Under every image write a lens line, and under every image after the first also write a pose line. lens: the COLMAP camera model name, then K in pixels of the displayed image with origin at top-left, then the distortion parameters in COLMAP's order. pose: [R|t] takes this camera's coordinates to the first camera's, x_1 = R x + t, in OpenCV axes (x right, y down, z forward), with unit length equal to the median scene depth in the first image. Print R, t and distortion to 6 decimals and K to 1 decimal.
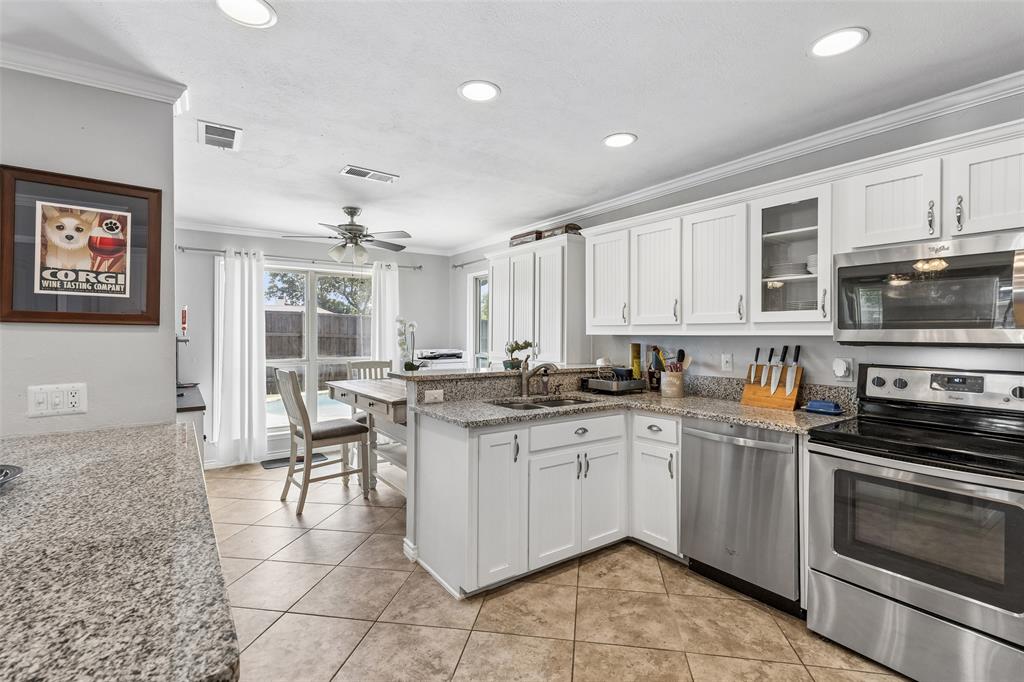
lens RADIAL K [[471.6, 0, 525.5], [0, 471.6, 333.1], [0, 0, 1]] dist [0.010051, -0.000355]
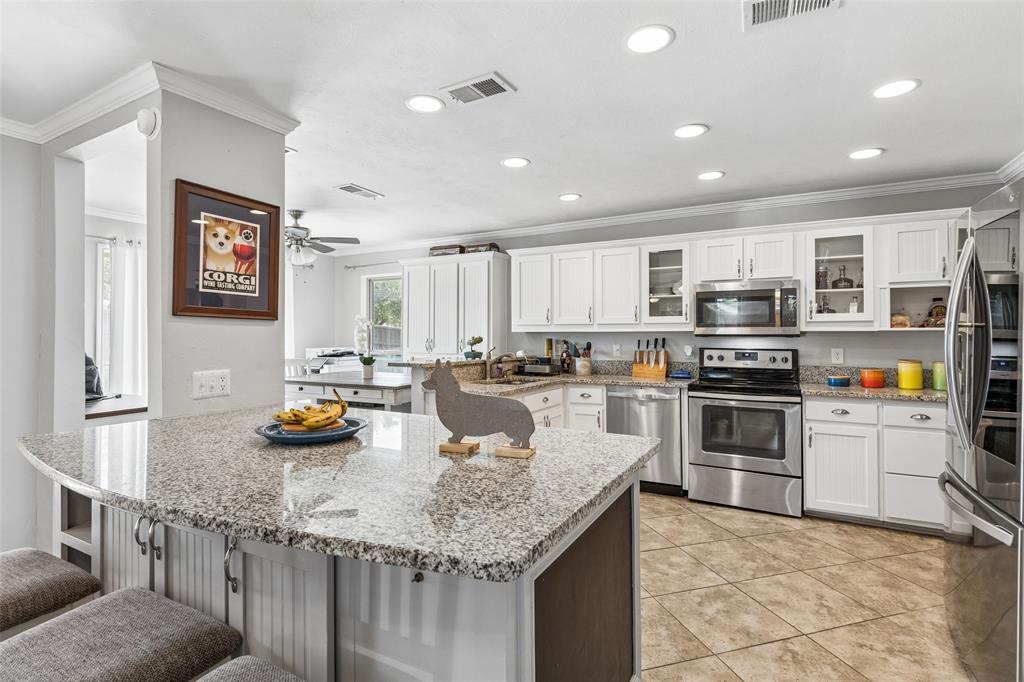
lens RADIAL K [[480.0, 0, 529.7], [0, 480.0, 327.5], [0, 0, 1]] dist [0.012411, 0.000351]
pose [[0.899660, 0.005543, 0.436556, -0.557825], [0.001145, 0.999886, -0.015056, 0.015275], [-0.436590, 0.014045, 0.899551, -0.272174]]
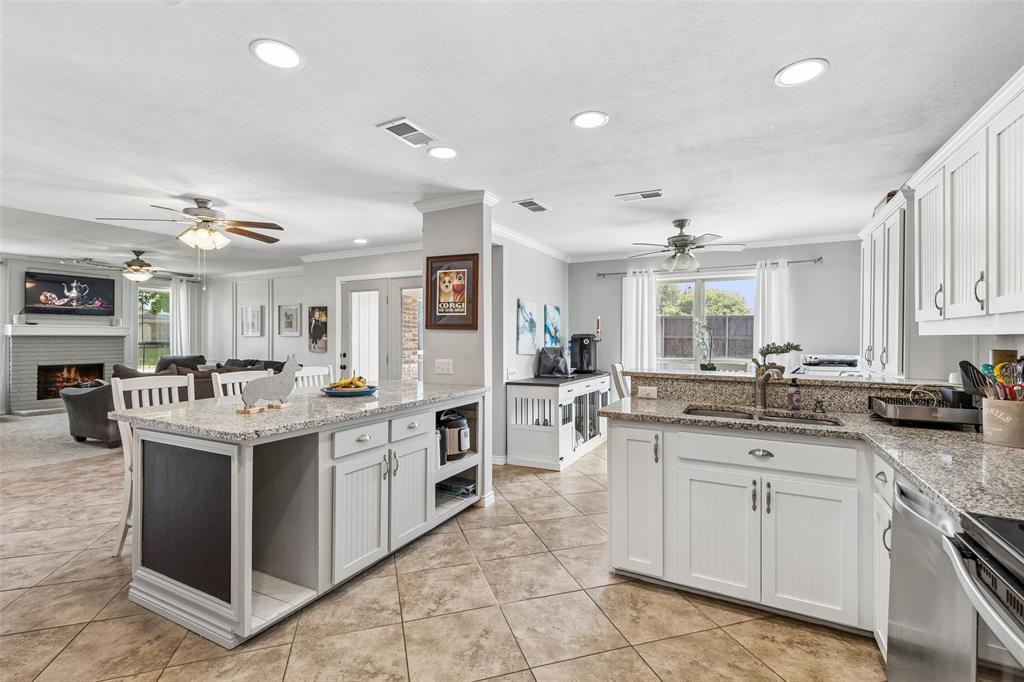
lens RADIAL K [[471.6, 0, 518.0], [0, 471.6, 335.5], [0, 0, 1]] dist [0.010051, -0.000355]
pose [[0.447026, -0.003057, -0.894516, 0.669771], [-0.001540, 0.999990, -0.004187, 0.009516], [0.894520, 0.003249, 0.447017, 0.267128]]
